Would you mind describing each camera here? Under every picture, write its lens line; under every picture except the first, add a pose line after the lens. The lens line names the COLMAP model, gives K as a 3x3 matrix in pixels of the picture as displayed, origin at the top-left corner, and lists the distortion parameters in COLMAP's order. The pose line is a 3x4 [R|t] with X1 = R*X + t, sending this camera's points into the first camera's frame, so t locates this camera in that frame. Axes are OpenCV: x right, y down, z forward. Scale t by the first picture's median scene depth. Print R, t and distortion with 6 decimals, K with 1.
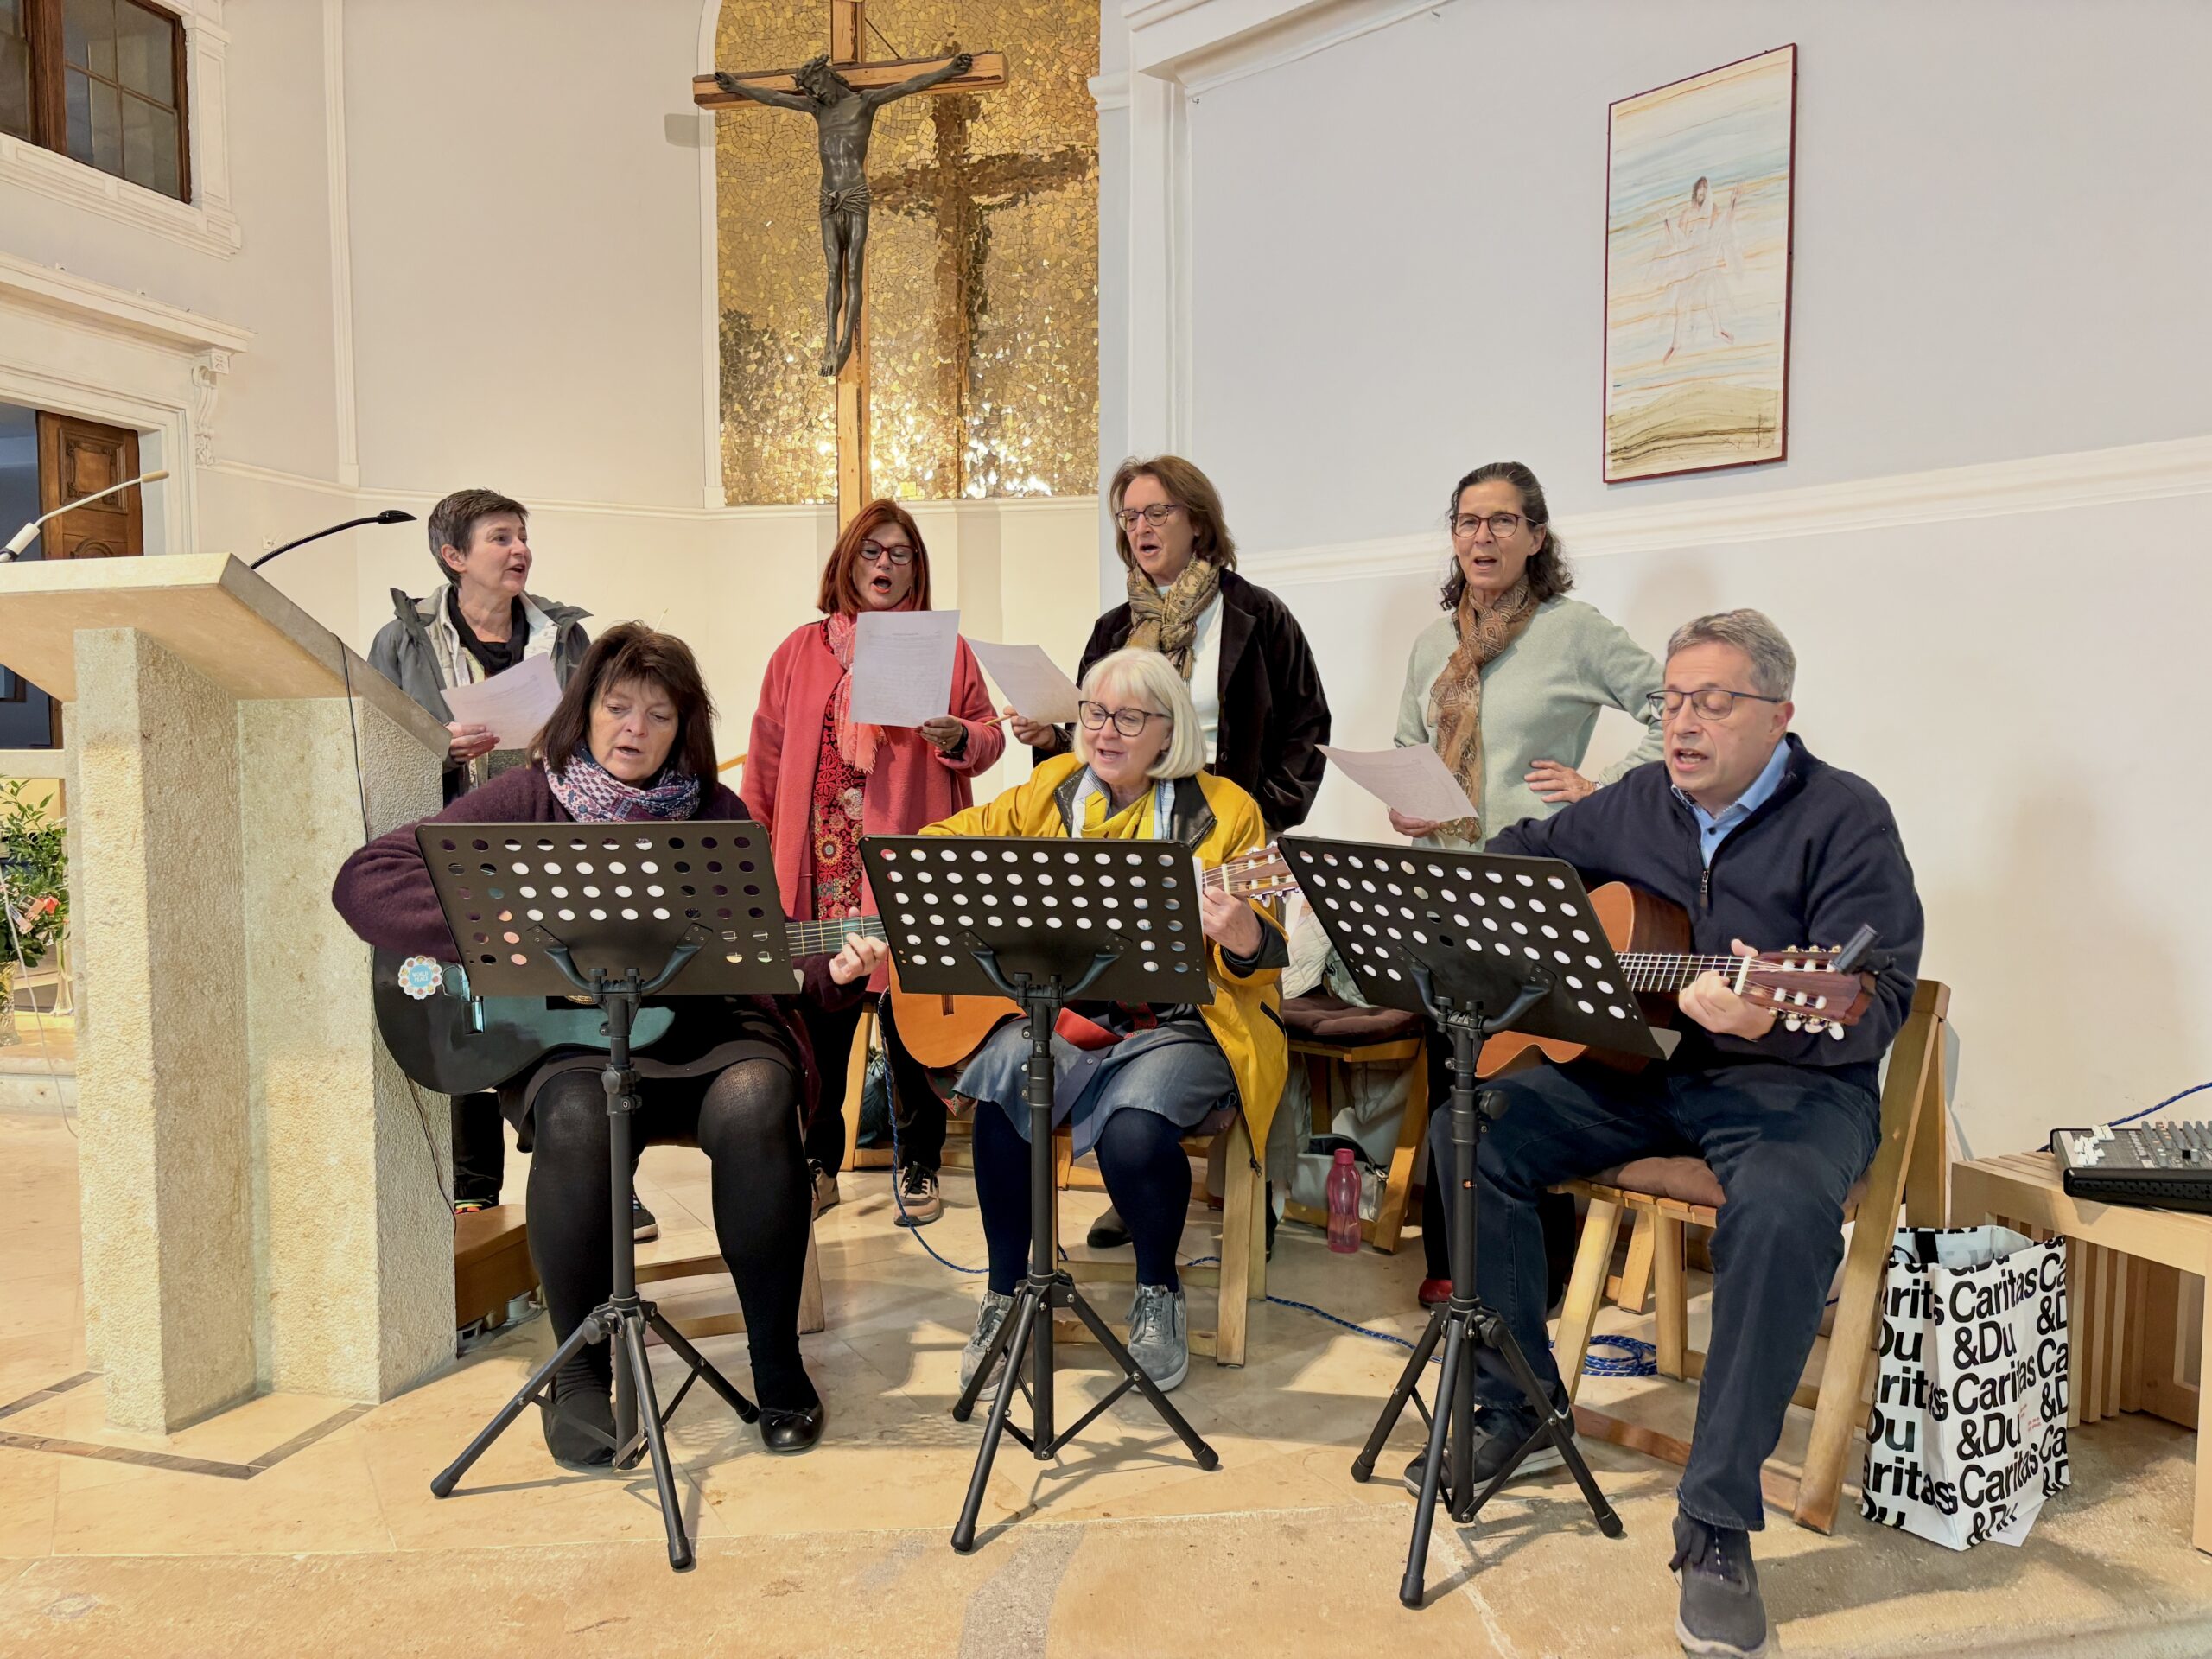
lens RADIAL K [[1694.4, 0, 1076.5], [0, 1694.4, 847.1], [0, 0, 1]] dist [0.037189, -0.003528]
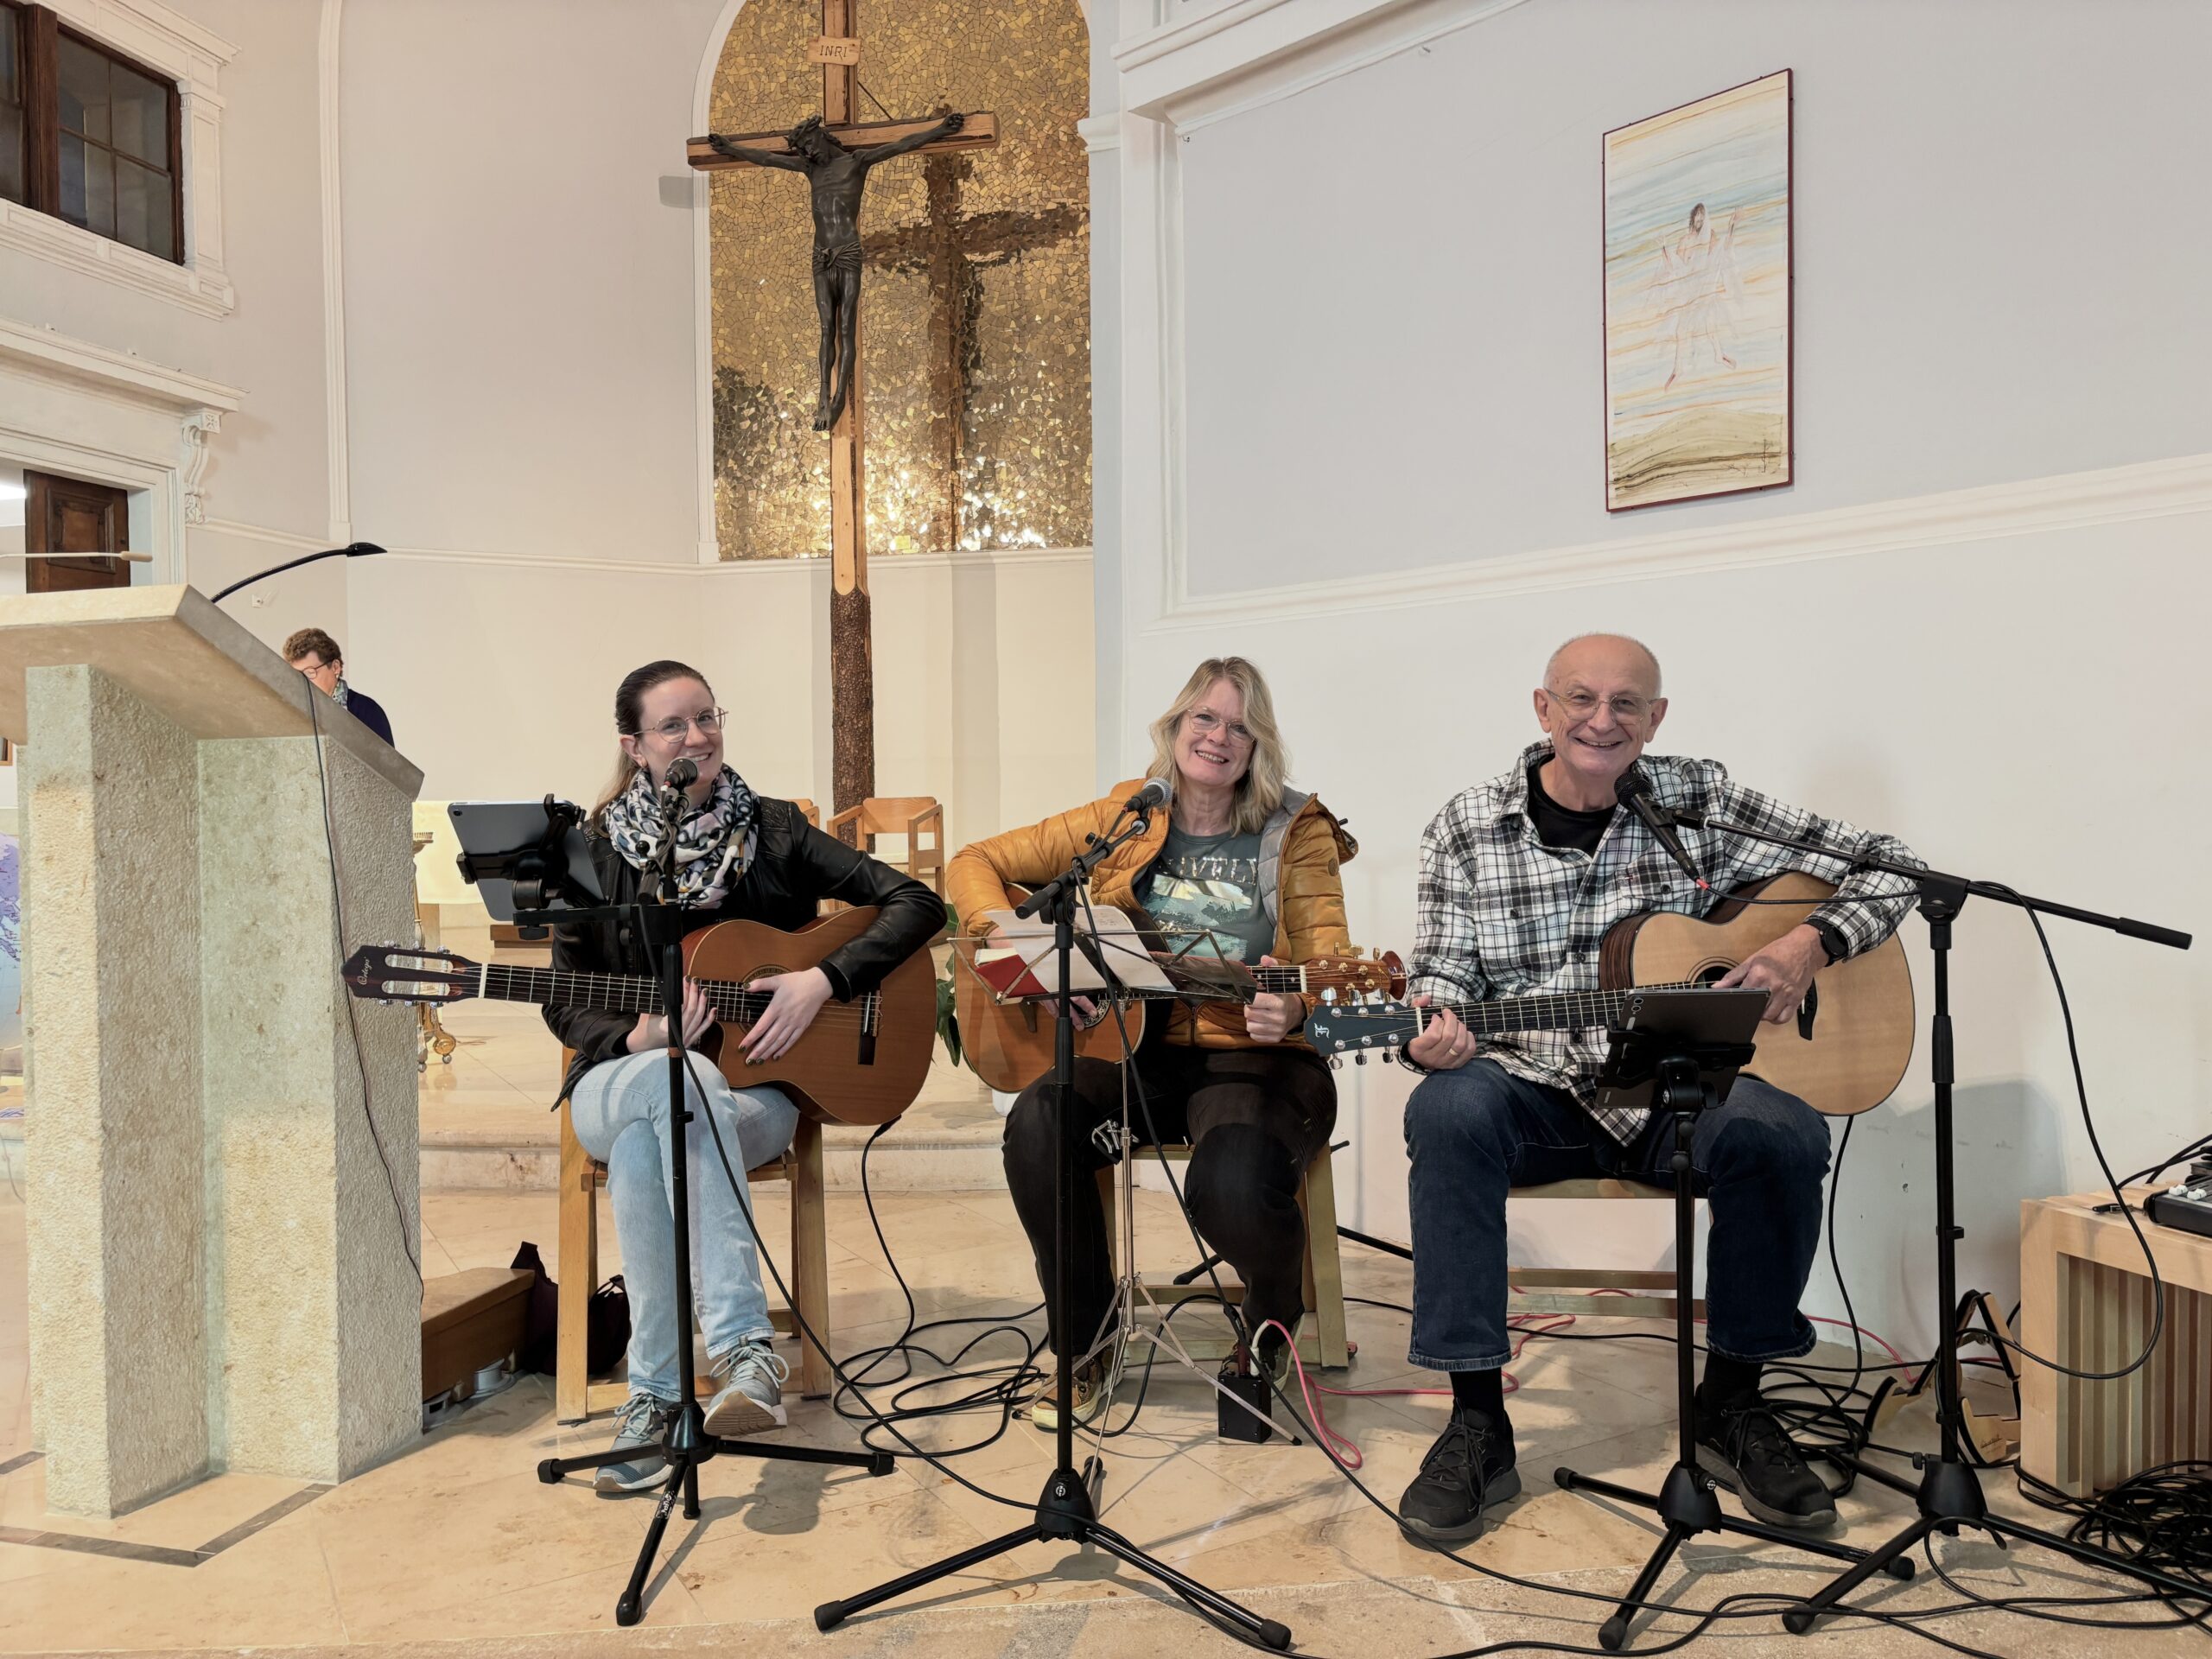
lens RADIAL K [[1687.4, 0, 1089.7], [0, 1687.4, 828.5], [0, 0, 1]] dist [0.057874, -0.054811]
pose [[0.999911, -0.009795, 0.009063, 0.000865], [0.010195, 0.998929, -0.045136, 0.009839], [-0.008611, 0.045224, 0.998940, 0.033219]]
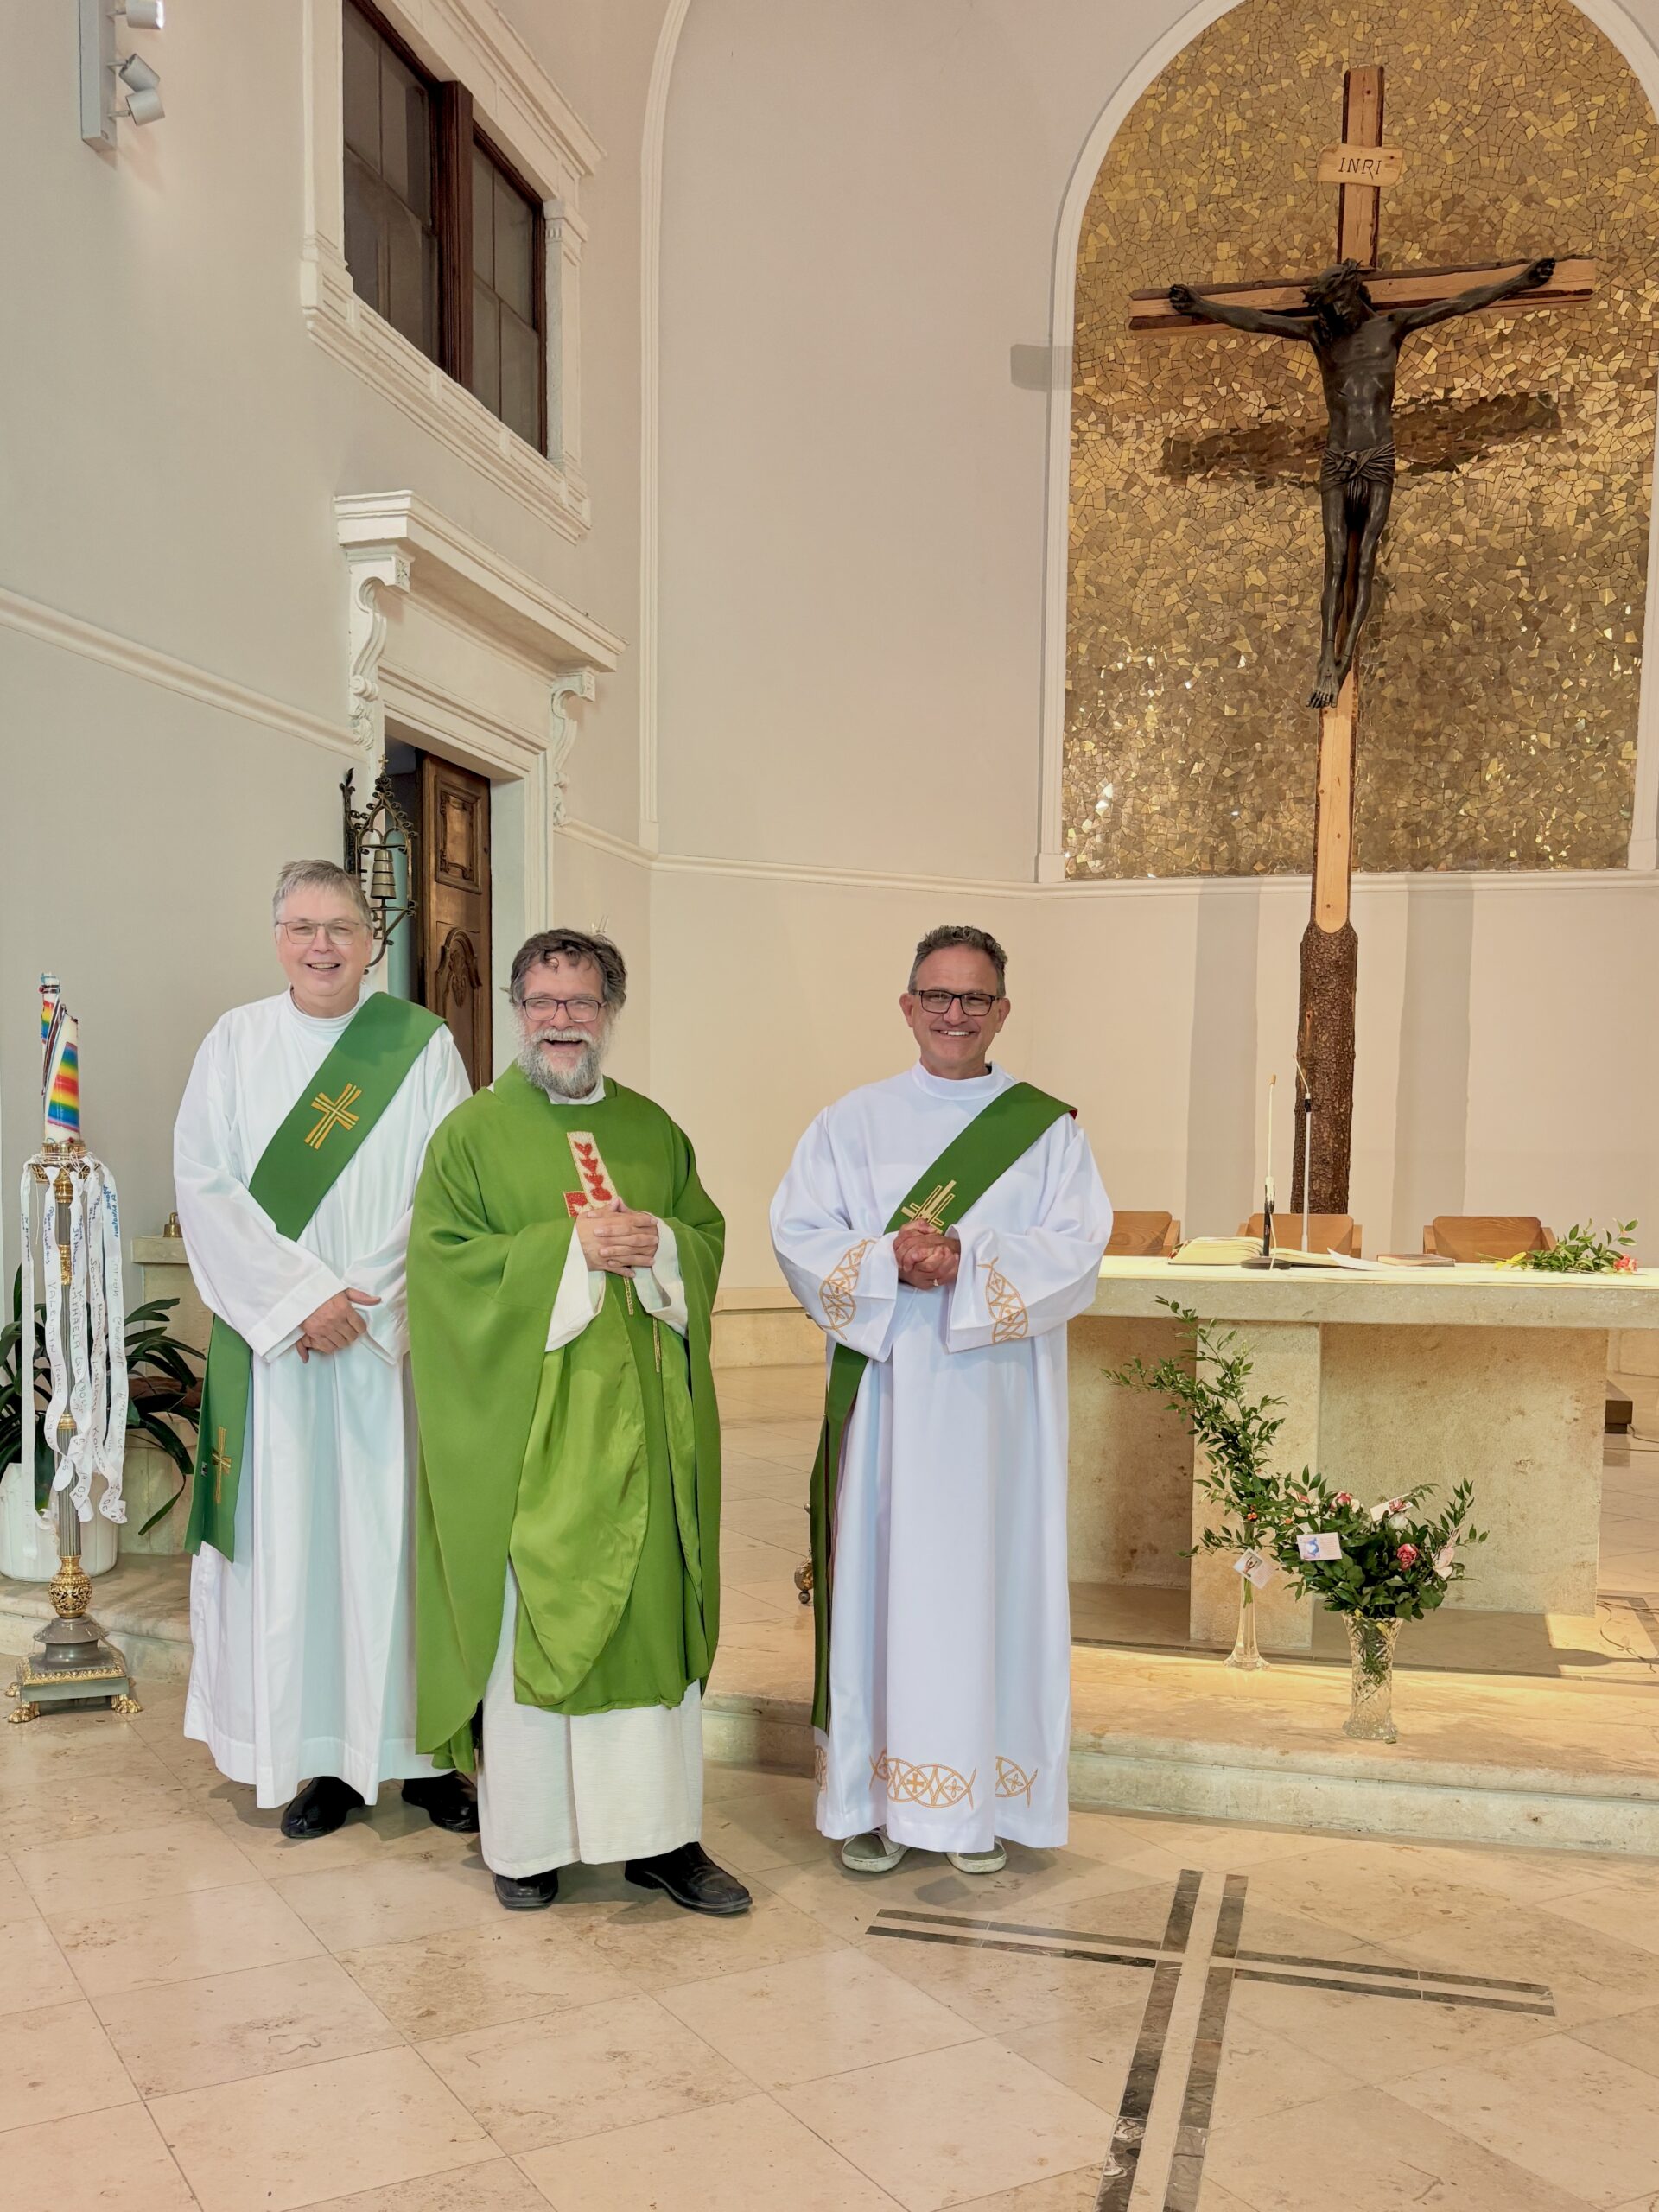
lens RADIAL K [[2097.8, 0, 762.8], [0, 2097.8, 1334.9], [0, 0, 1]] dist [0.050473, -0.046317]
pose [[0.999900, 0.014088, 0.000729, -0.997234], [-0.014103, 0.999520, 0.027582, -0.074721], [-0.000340, -0.027589, 0.999619, 0.225775]]
